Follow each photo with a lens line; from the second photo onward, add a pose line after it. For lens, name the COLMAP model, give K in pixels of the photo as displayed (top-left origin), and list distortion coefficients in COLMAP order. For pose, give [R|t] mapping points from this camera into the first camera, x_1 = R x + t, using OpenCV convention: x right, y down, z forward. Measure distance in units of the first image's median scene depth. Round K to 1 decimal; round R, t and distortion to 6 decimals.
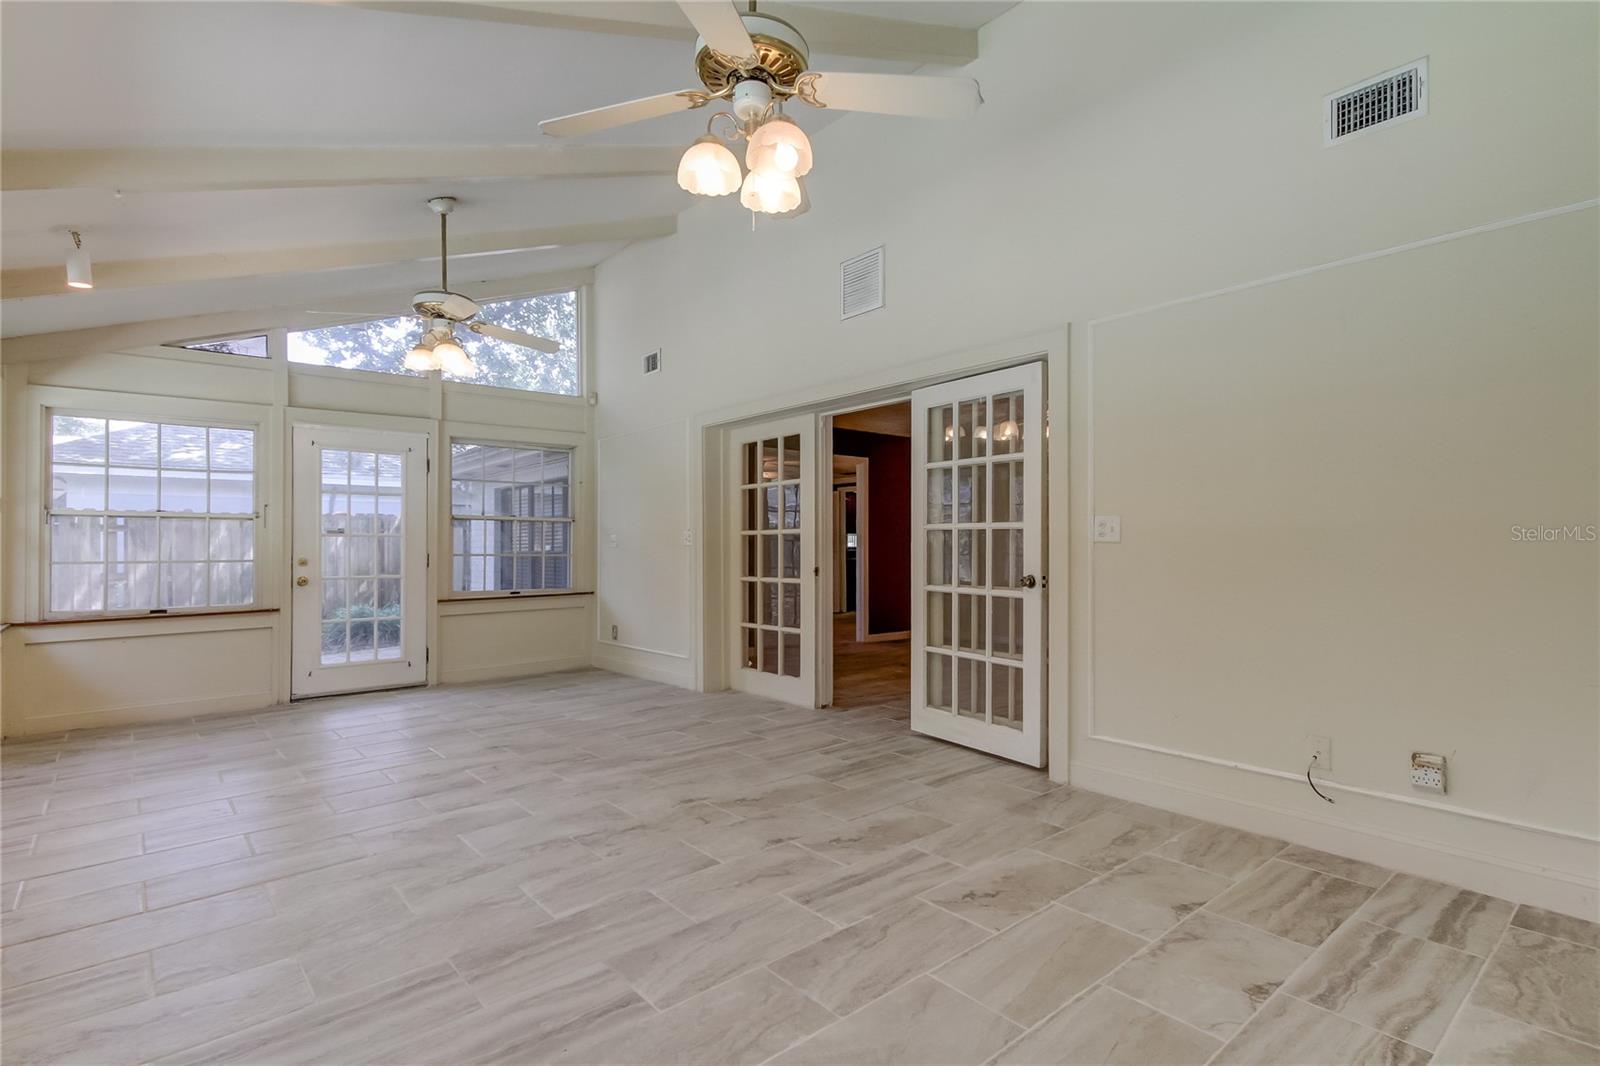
lens RADIAL K [[747.5, 0, 806.0], [0, 747.5, 542.0], [0, 0, 1]] dist [0.013294, -0.001686]
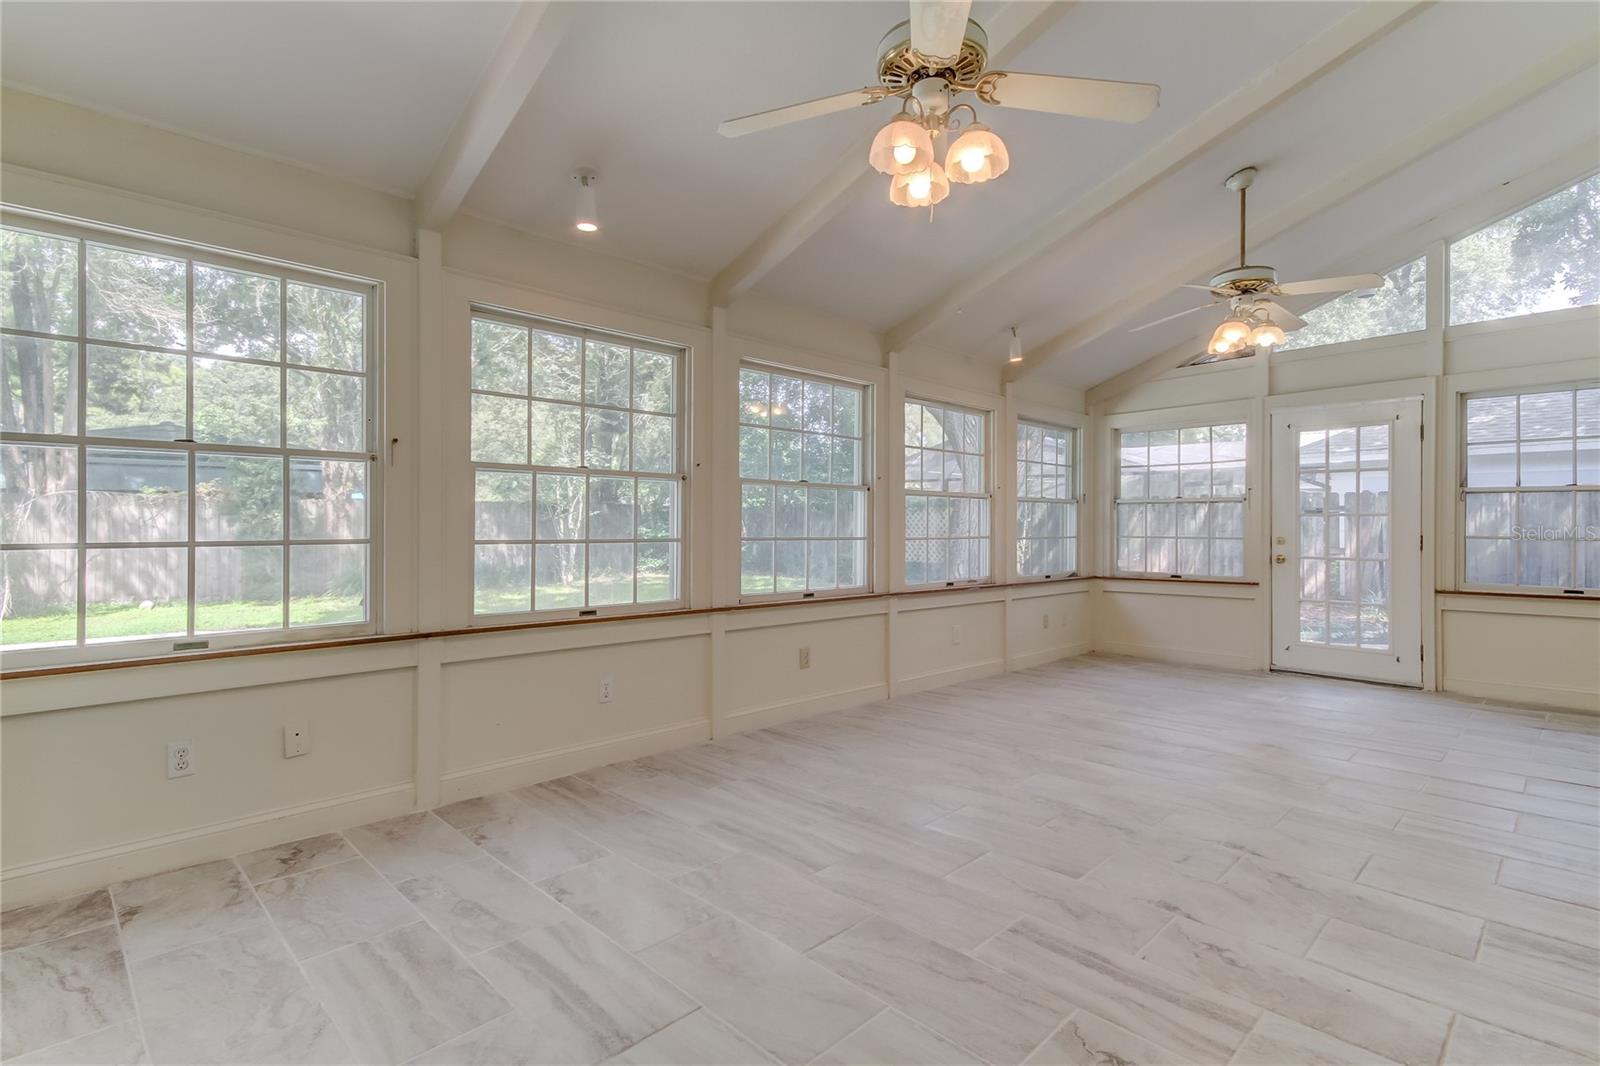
lens RADIAL K [[747.5, 0, 815.8], [0, 747.5, 523.0], [0, 0, 1]] dist [0.013294, -0.001686]
pose [[0.102675, 0.000236, -0.994715, 0.598877], [0.004435, 0.999990, 0.000695, -0.003119], [0.994705, -0.004483, 0.102673, 0.470811]]
